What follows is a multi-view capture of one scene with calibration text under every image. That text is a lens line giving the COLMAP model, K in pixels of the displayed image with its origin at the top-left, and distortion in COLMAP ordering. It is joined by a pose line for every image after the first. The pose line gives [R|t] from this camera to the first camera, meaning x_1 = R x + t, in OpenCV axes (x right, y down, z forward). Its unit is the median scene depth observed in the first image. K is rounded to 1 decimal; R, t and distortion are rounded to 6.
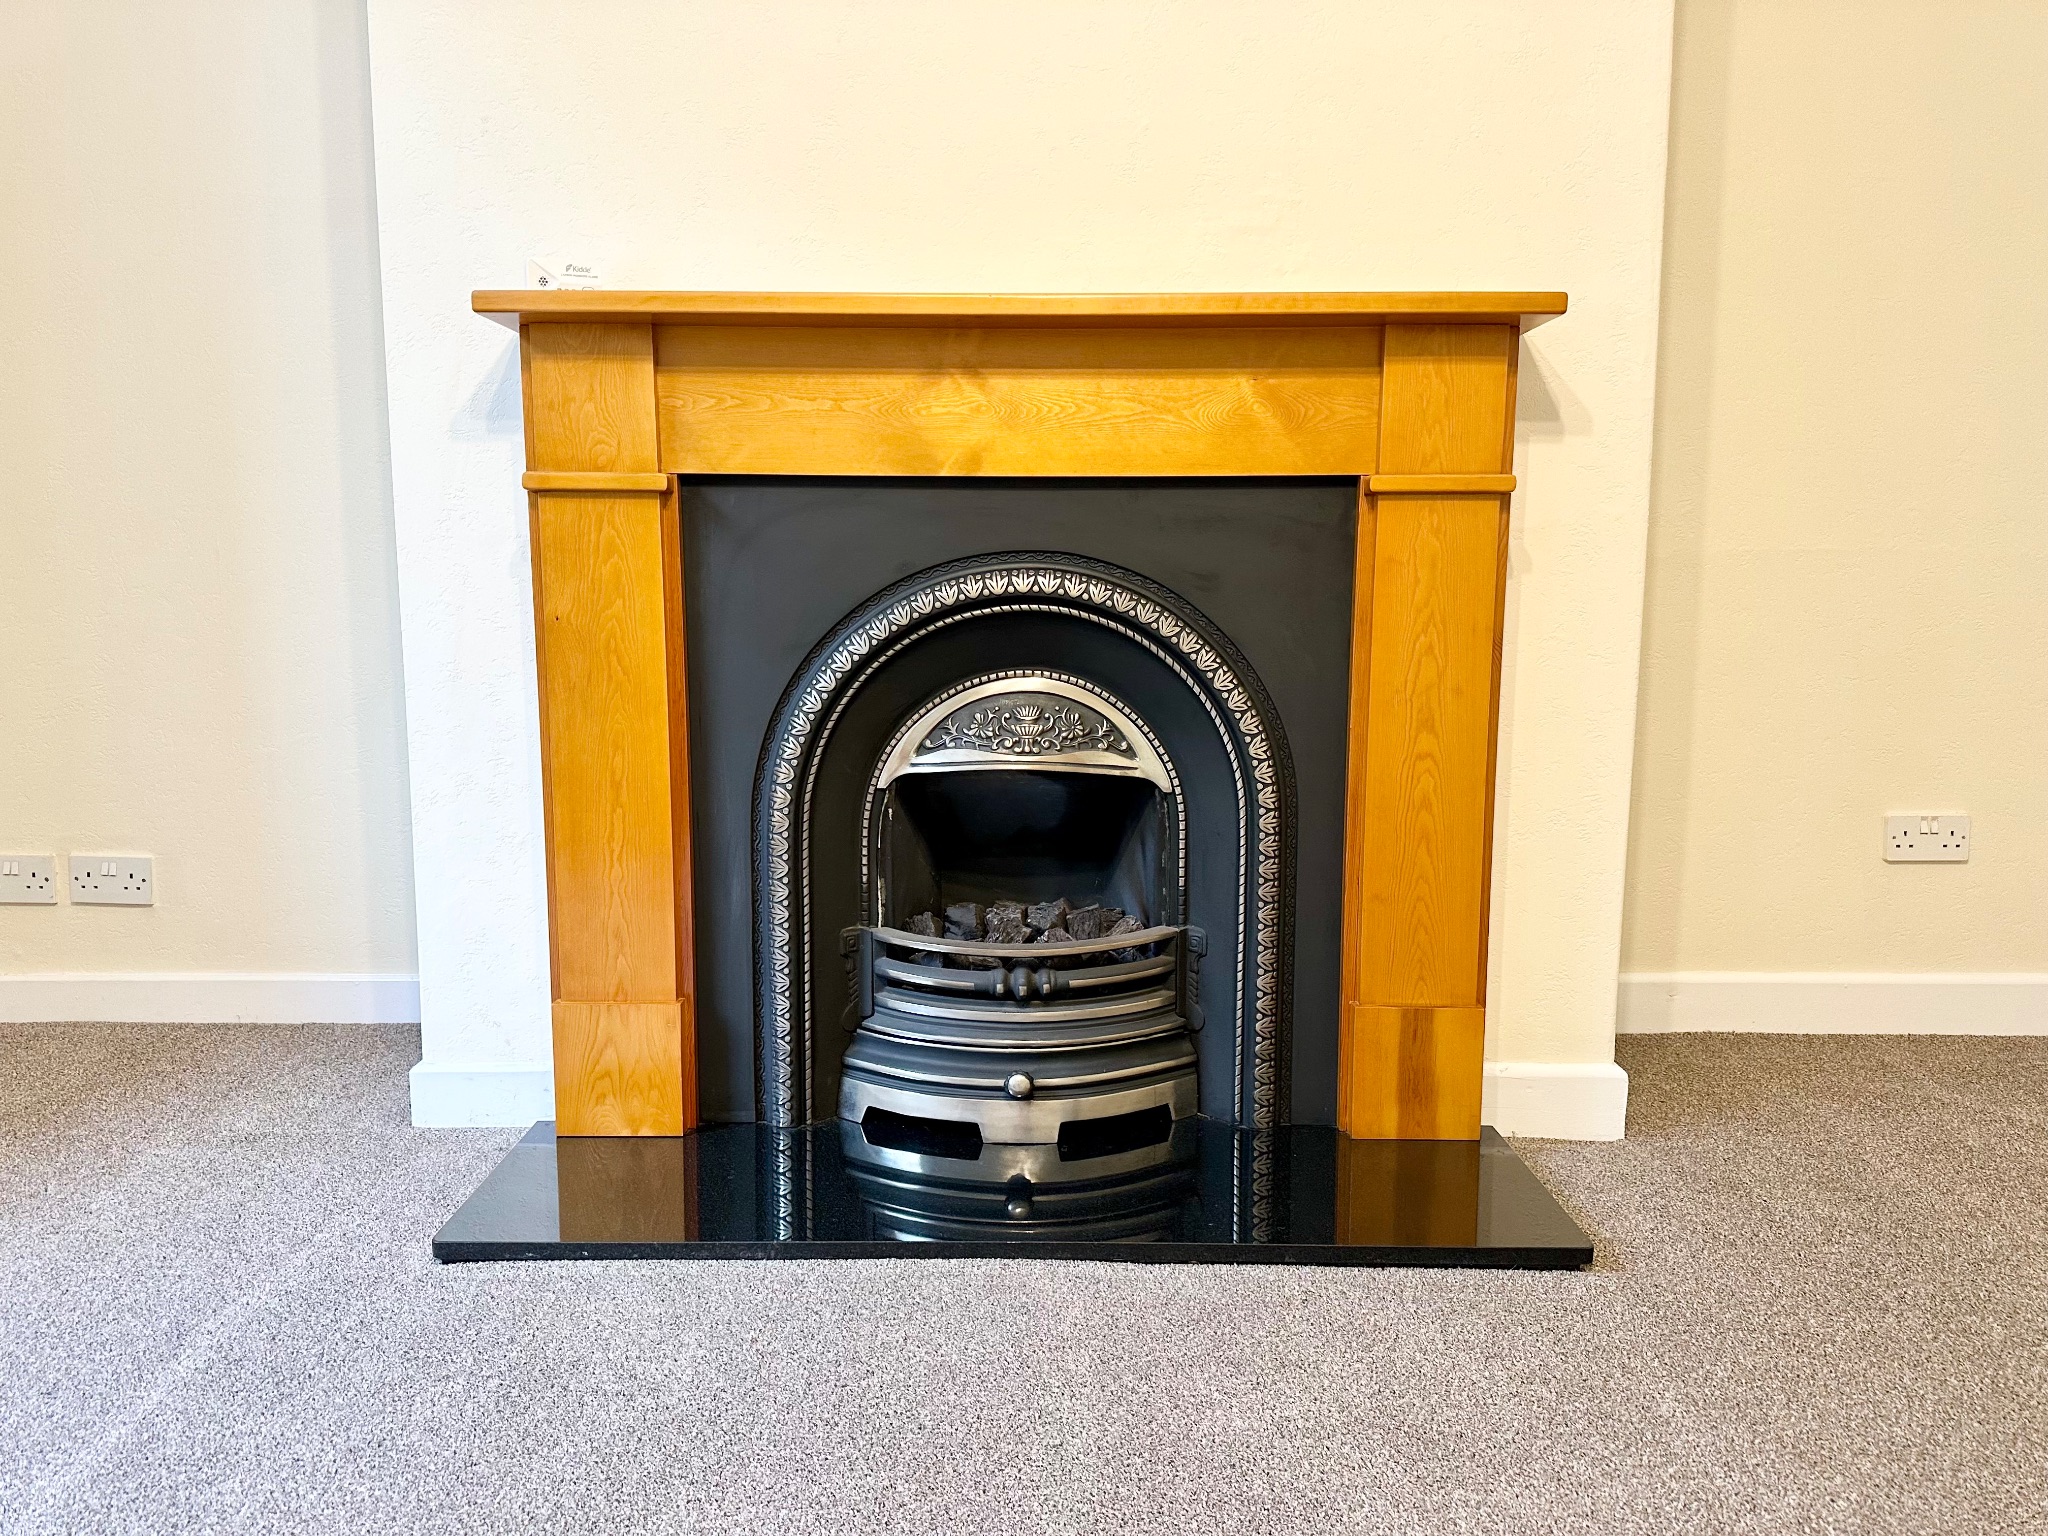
lens RADIAL K [[1429.6, 0, 1010.2], [0, 1429.6, 755.5], [0, 0, 1]] dist [0.058346, -0.067546]
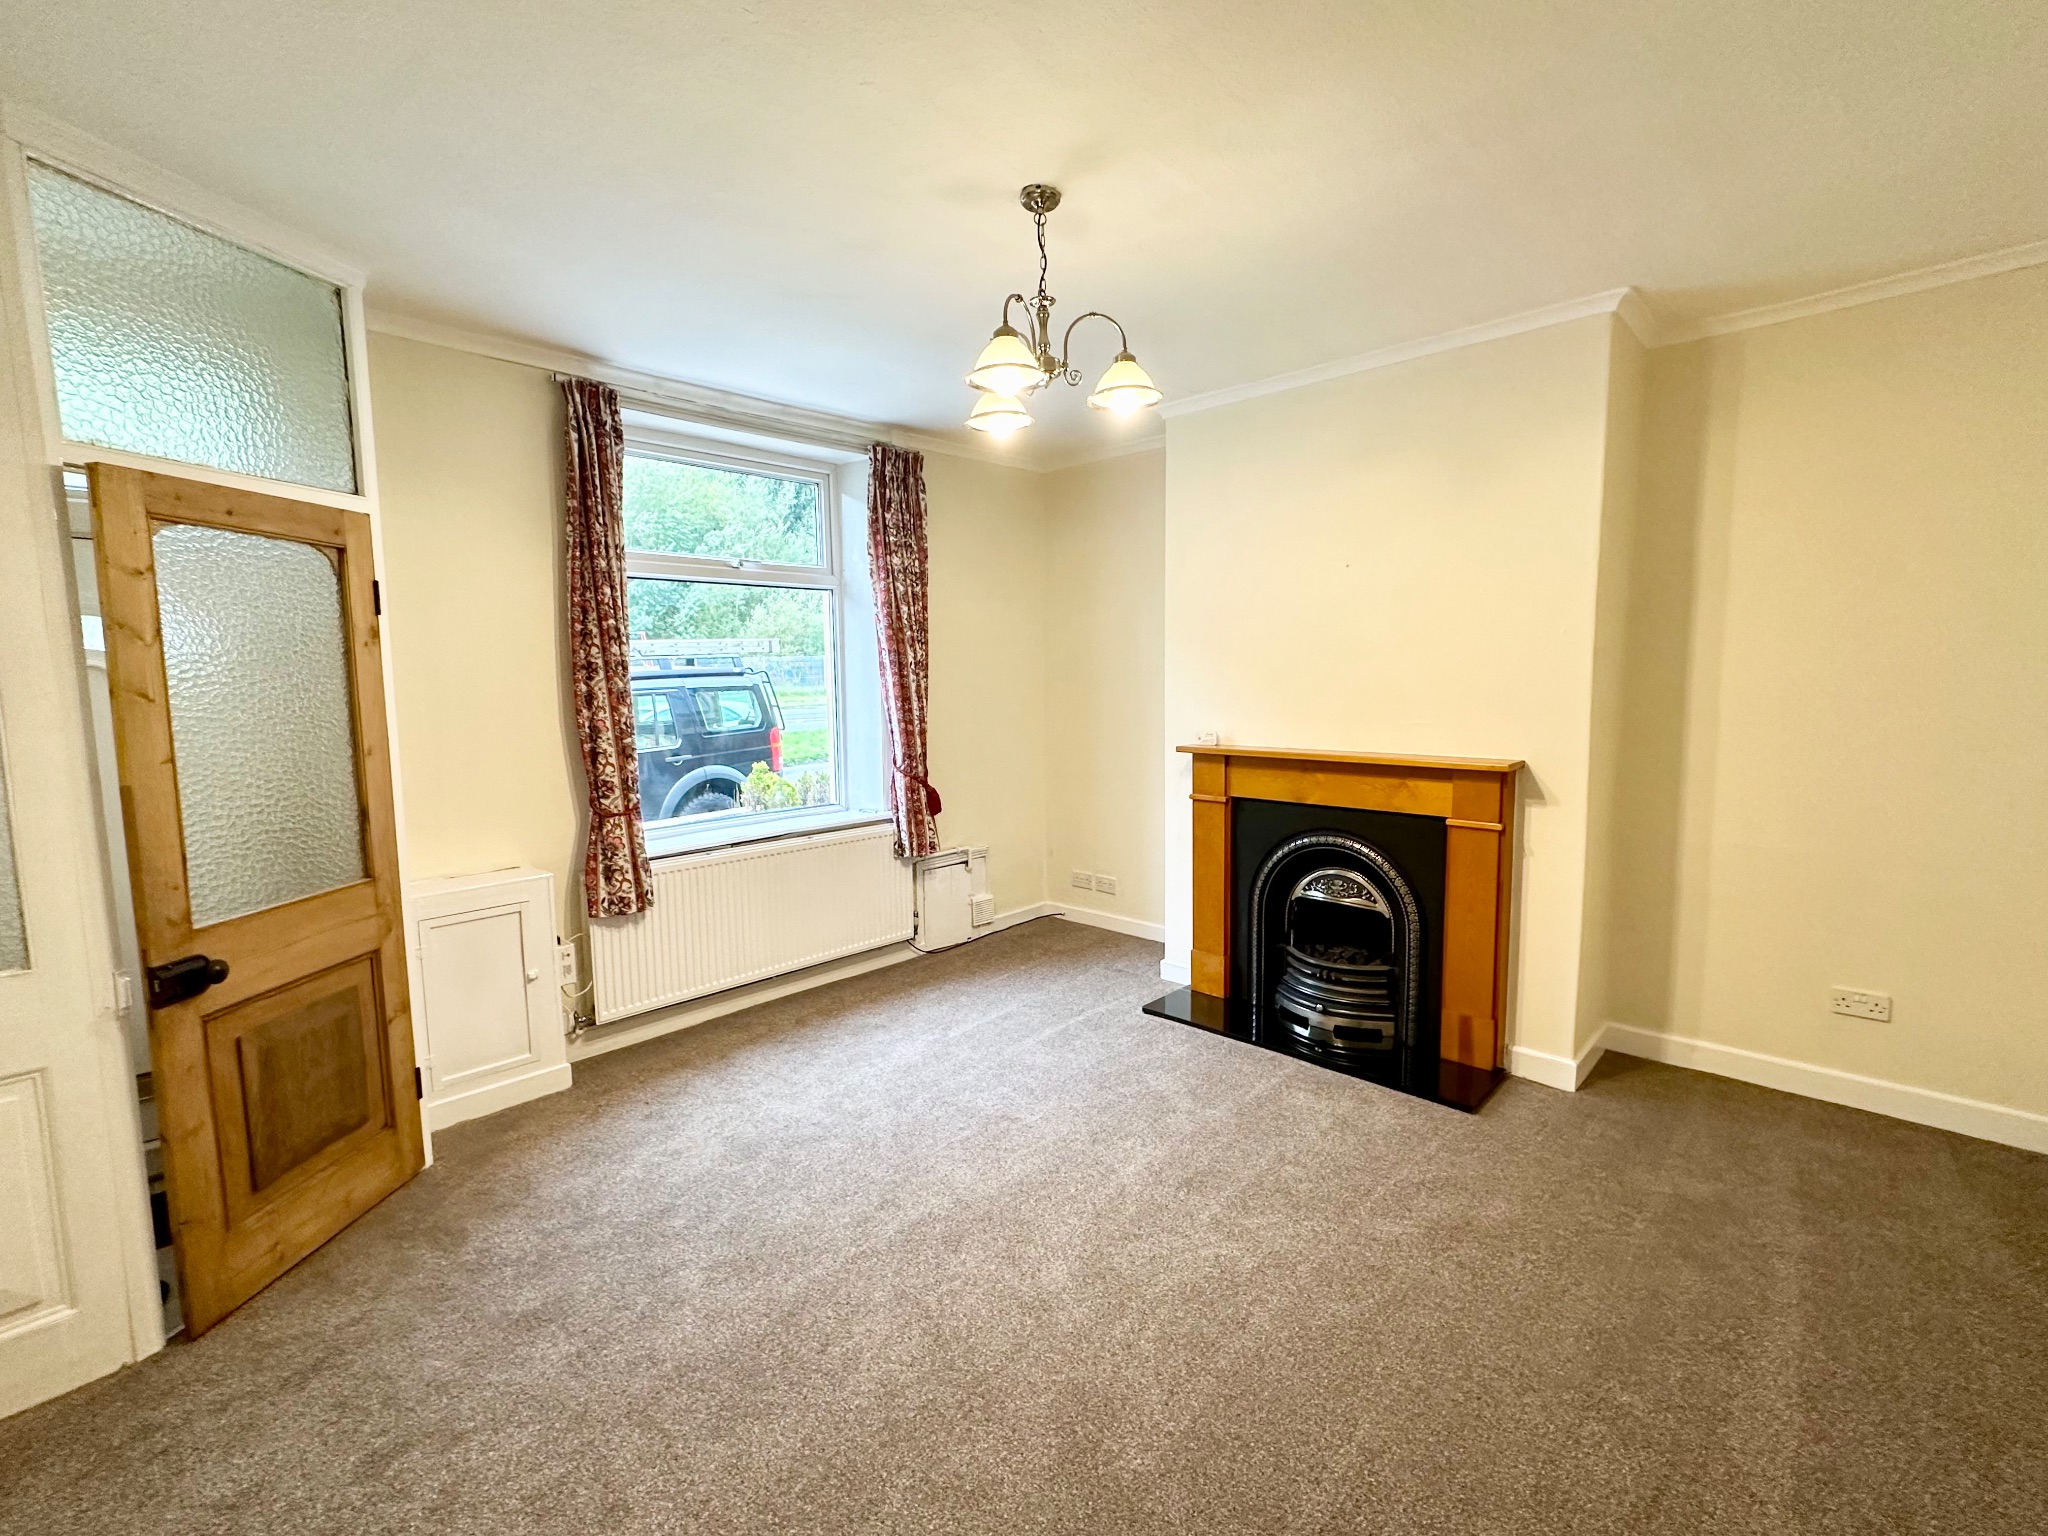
lens RADIAL K [[901.1, 0, 1027.2], [0, 901.1, 766.1], [0, 0, 1]] dist [-0.001841, 0.000729]
pose [[0.729402, 0.059053, -0.681531, 0.793868], [-0.068013, 0.997591, 0.013650, -0.250464], [0.680696, 0.036397, 0.731662, -0.786614]]
